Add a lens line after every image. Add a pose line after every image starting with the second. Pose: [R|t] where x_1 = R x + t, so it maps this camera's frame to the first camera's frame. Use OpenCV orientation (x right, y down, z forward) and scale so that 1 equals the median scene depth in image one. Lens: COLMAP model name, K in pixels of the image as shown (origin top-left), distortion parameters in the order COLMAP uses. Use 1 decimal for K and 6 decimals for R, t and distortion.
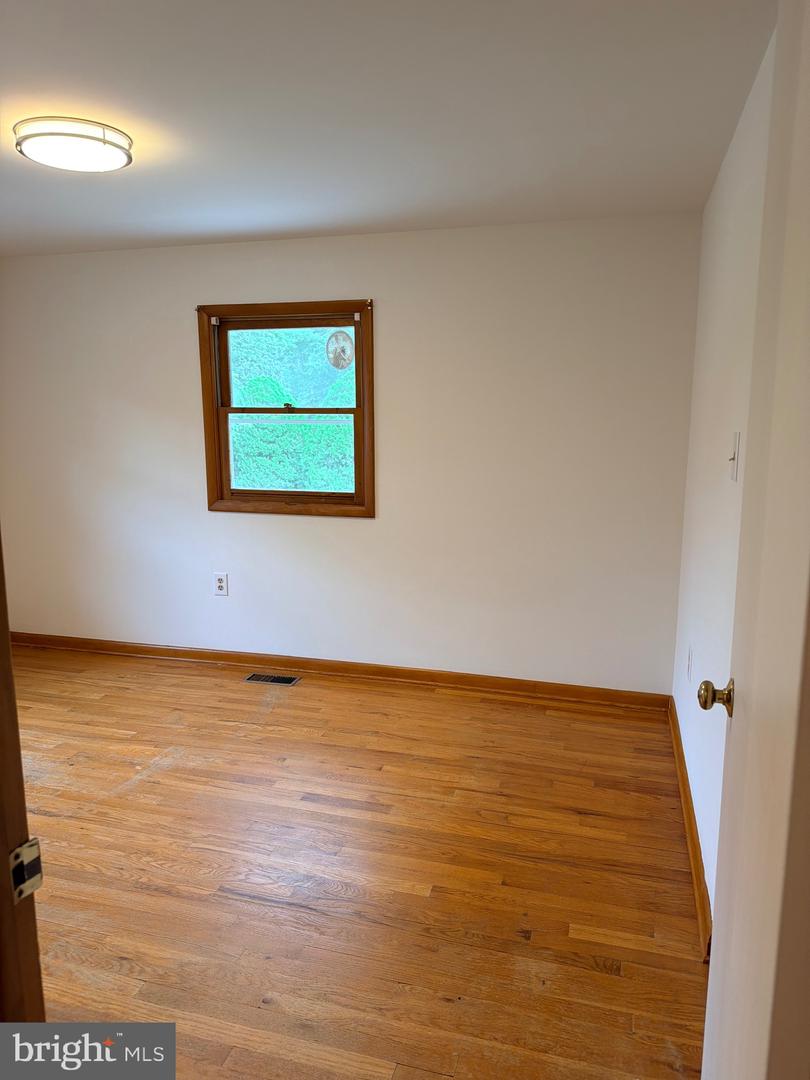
lens RADIAL K [[782.5, 0, 408.4], [0, 782.5, 537.6], [0, 0, 1]] dist [0.083129, -0.101571]
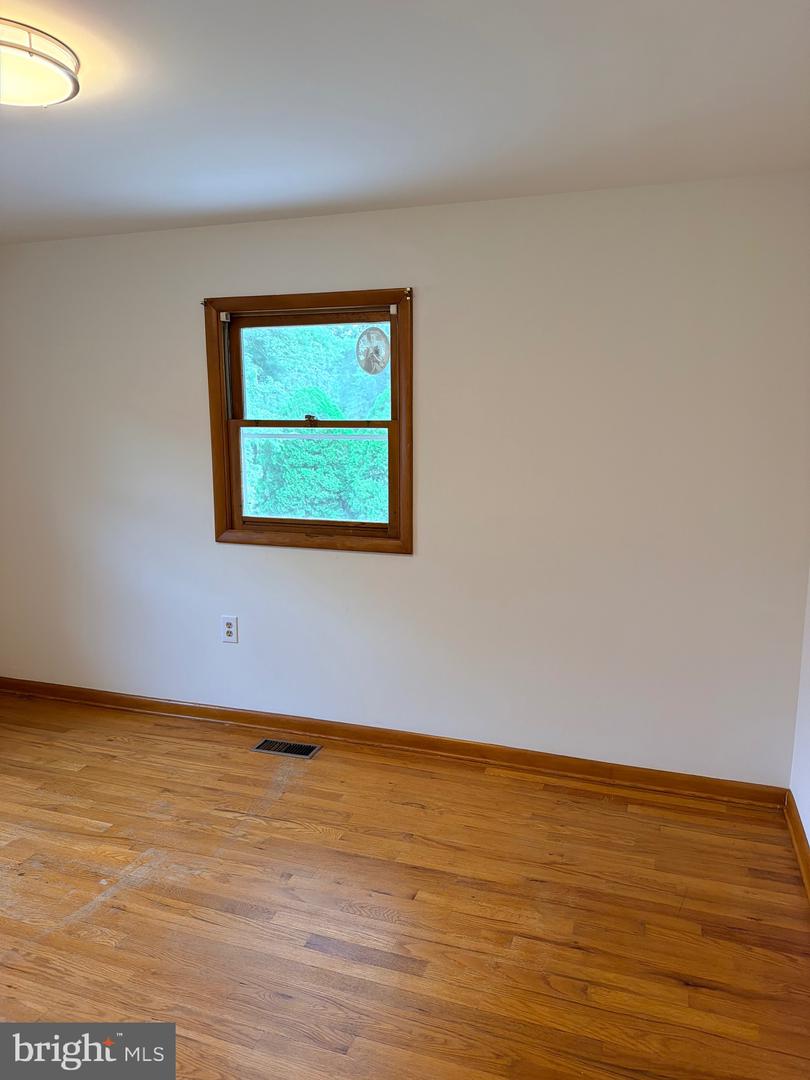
lens RADIAL K [[782.5, 0, 419.9], [0, 782.5, 538.9], [0, 0, 1]] dist [0.083129, -0.101571]
pose [[0.998933, 0.009146, -0.045261, 0.001936], [-0.009632, 0.999898, -0.010522, -0.035955], [0.045160, 0.010947, 0.998920, 0.197703]]
